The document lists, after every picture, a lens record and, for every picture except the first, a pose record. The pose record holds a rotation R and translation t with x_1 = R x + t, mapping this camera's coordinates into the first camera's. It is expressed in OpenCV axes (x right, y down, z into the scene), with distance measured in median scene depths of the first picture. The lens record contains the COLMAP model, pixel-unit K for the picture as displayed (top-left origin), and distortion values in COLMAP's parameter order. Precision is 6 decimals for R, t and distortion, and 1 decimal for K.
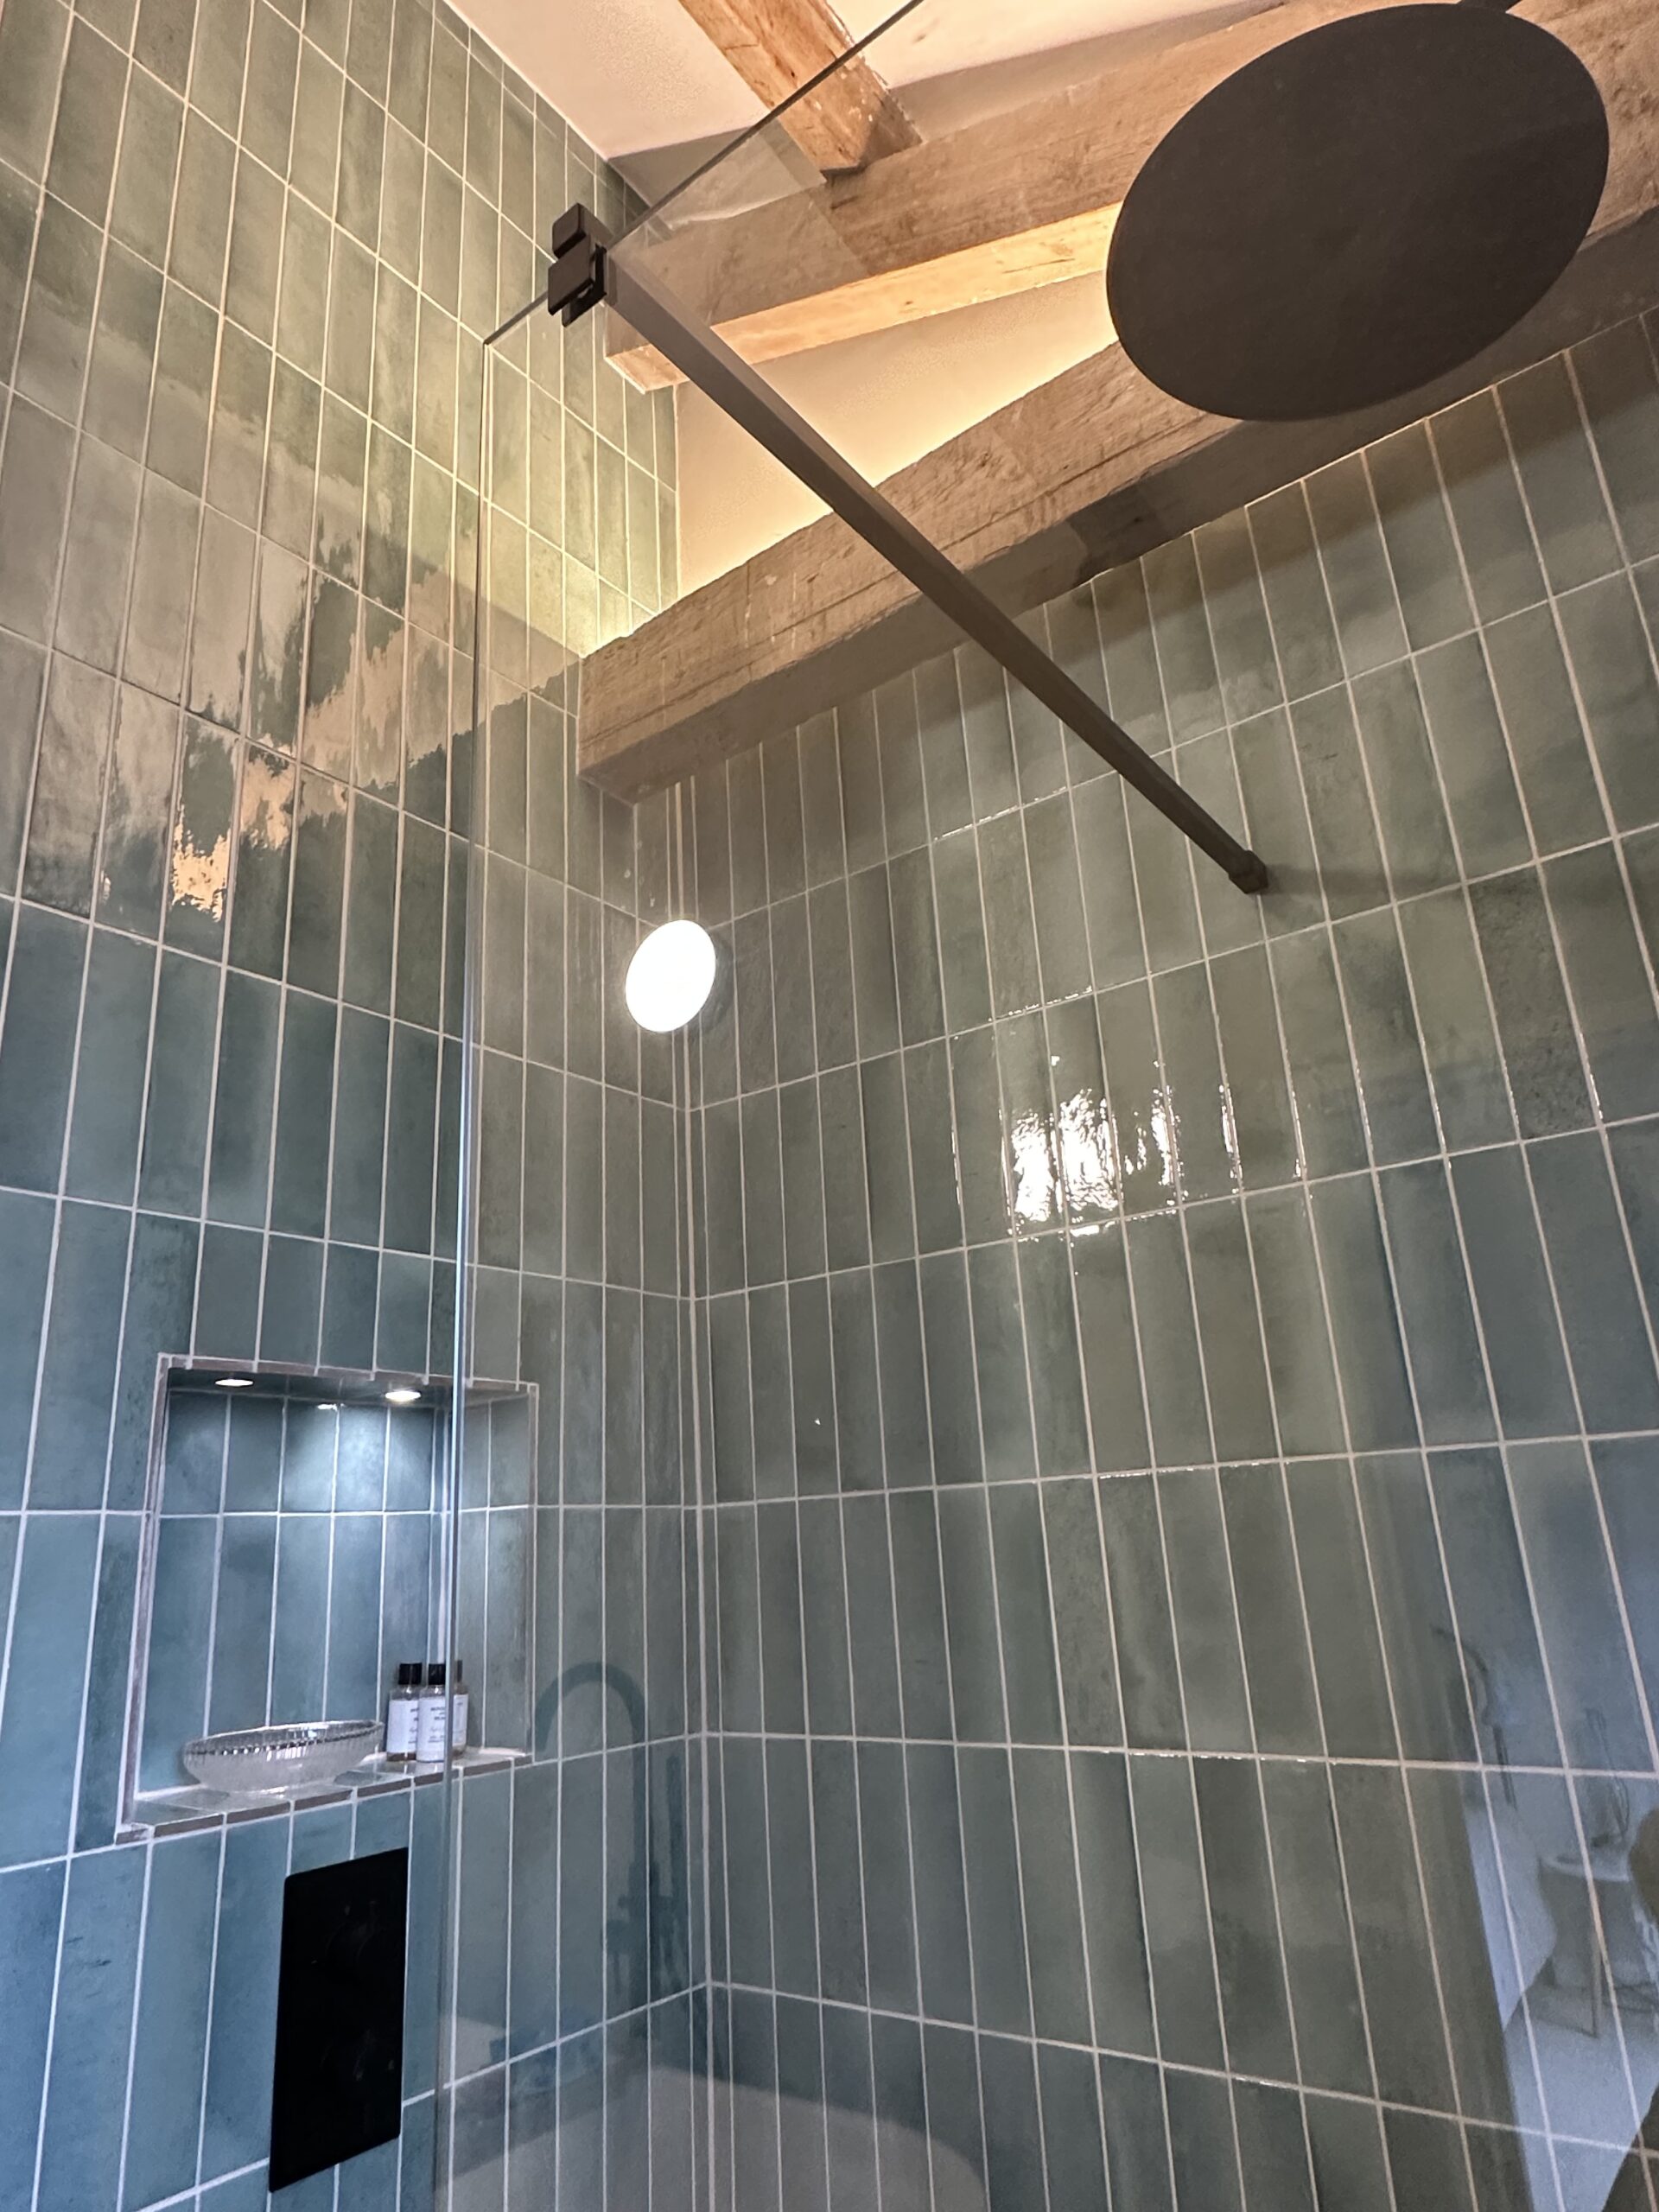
lens RADIAL K [[1342.4, 0, 824.7], [0, 1342.4, 1101.9], [0, 0, 1]] dist [-0.009226, -0.004961]
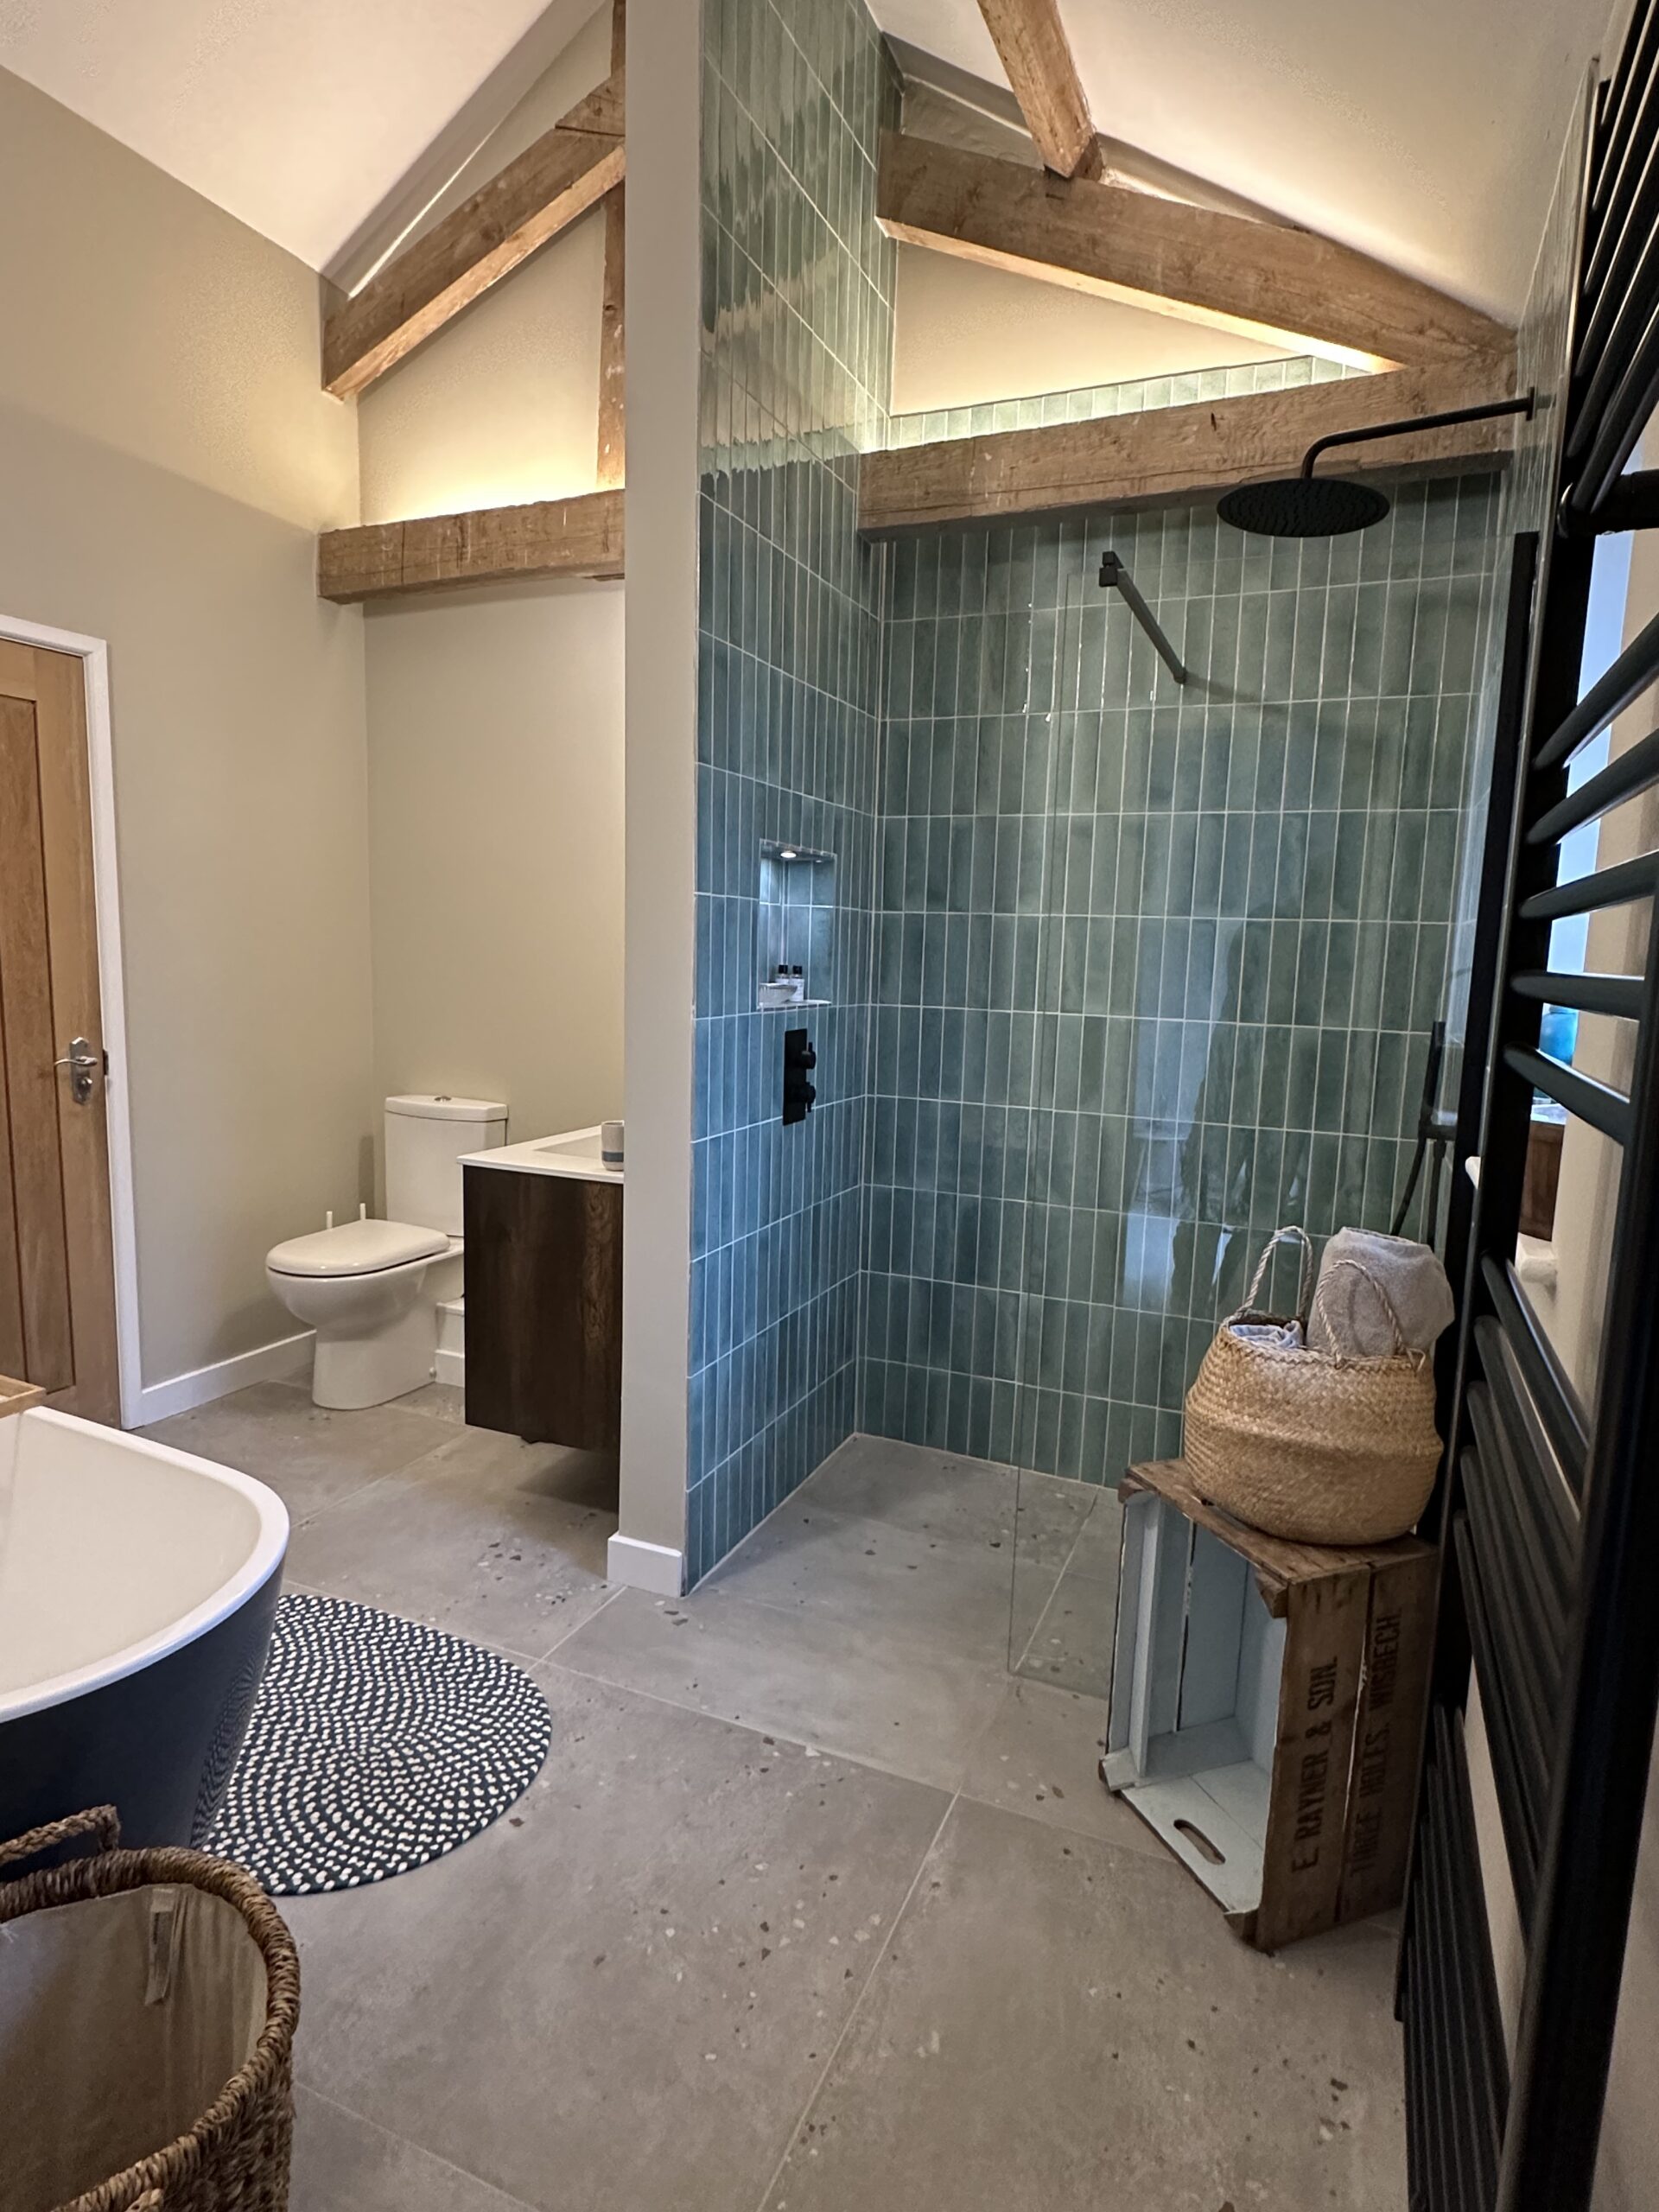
lens RADIAL K [[1247.7, 0, 824.4], [0, 1247.7, 1110.4], [0, 0, 1]] dist [-0.002465, -0.001072]
pose [[0.966977, 0.046387, 0.250608, -0.813018], [-0.150425, 0.897640, 0.414265, -0.299942], [-0.205739, -0.438282, 0.874974, -1.140735]]
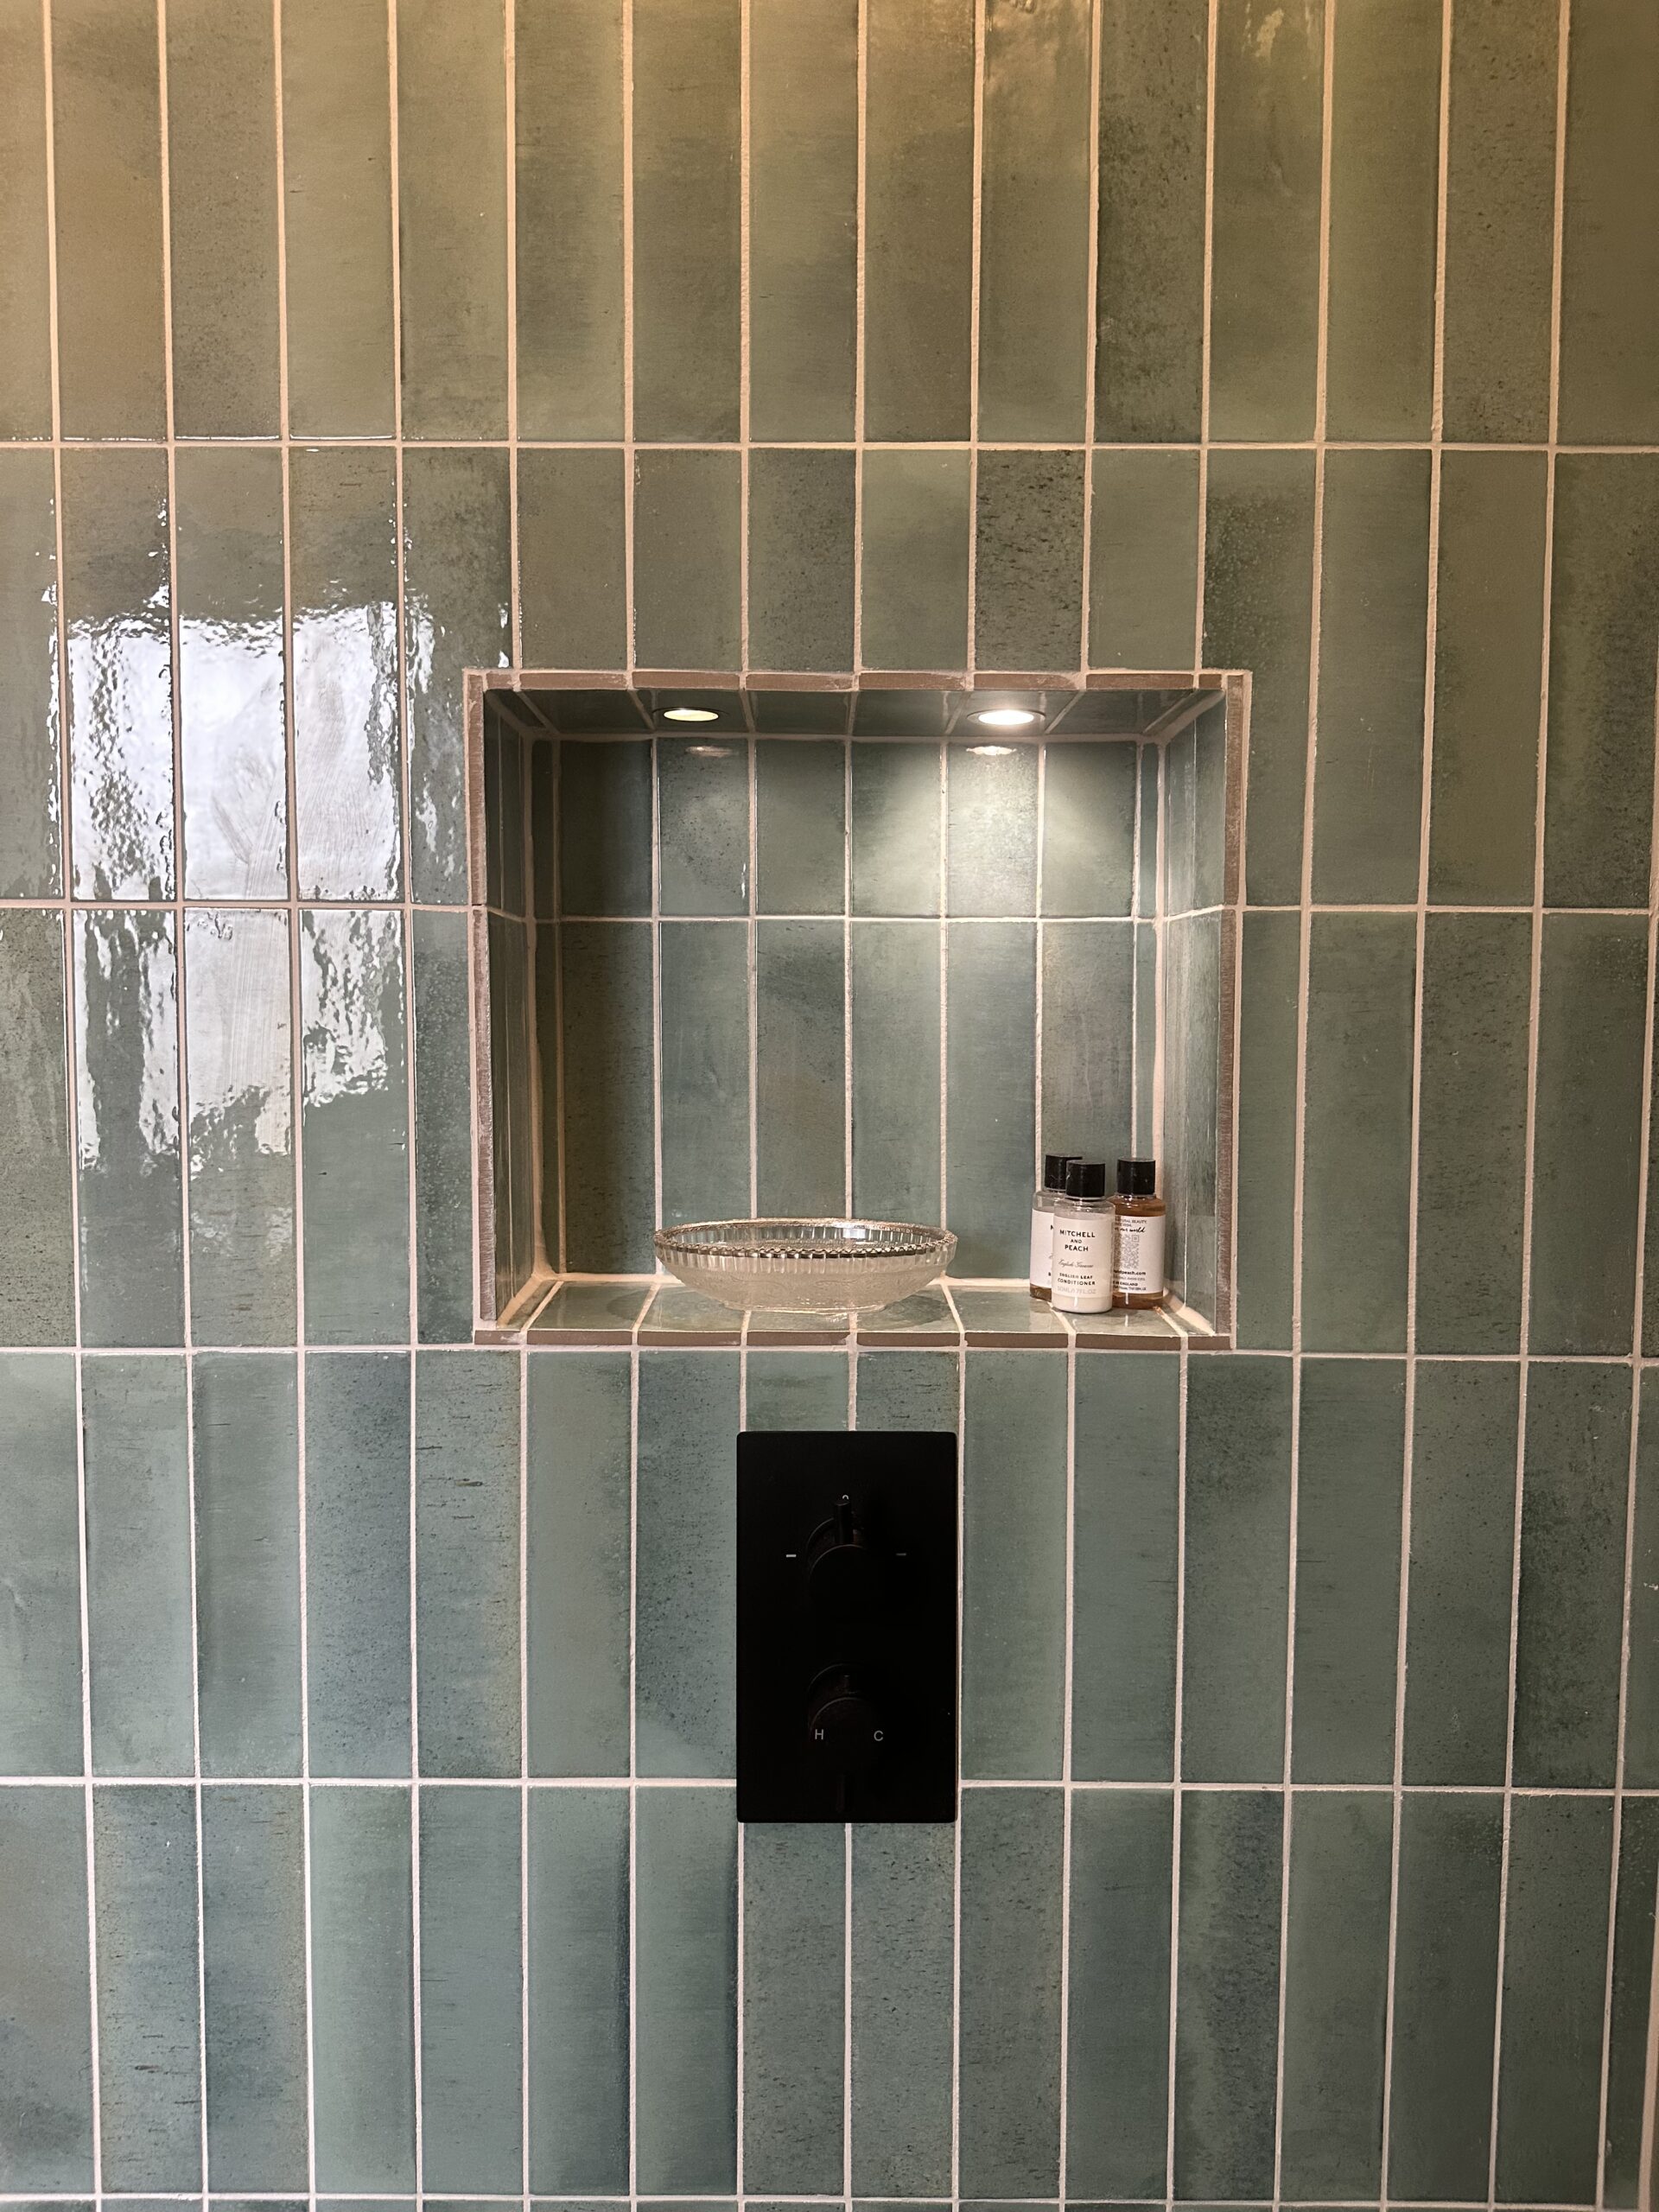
lens RADIAL K [[1552.9, 0, 827.6], [0, 1552.9, 1112.3], [0, 0, 1]] dist [0.060939, -0.075466]
pose [[0.591707, 0.102875, -0.799562, 0.199667], [0.221301, 0.932993, 0.283814, 0.181537], [0.775183, -0.344878, 0.529292, 0.567891]]
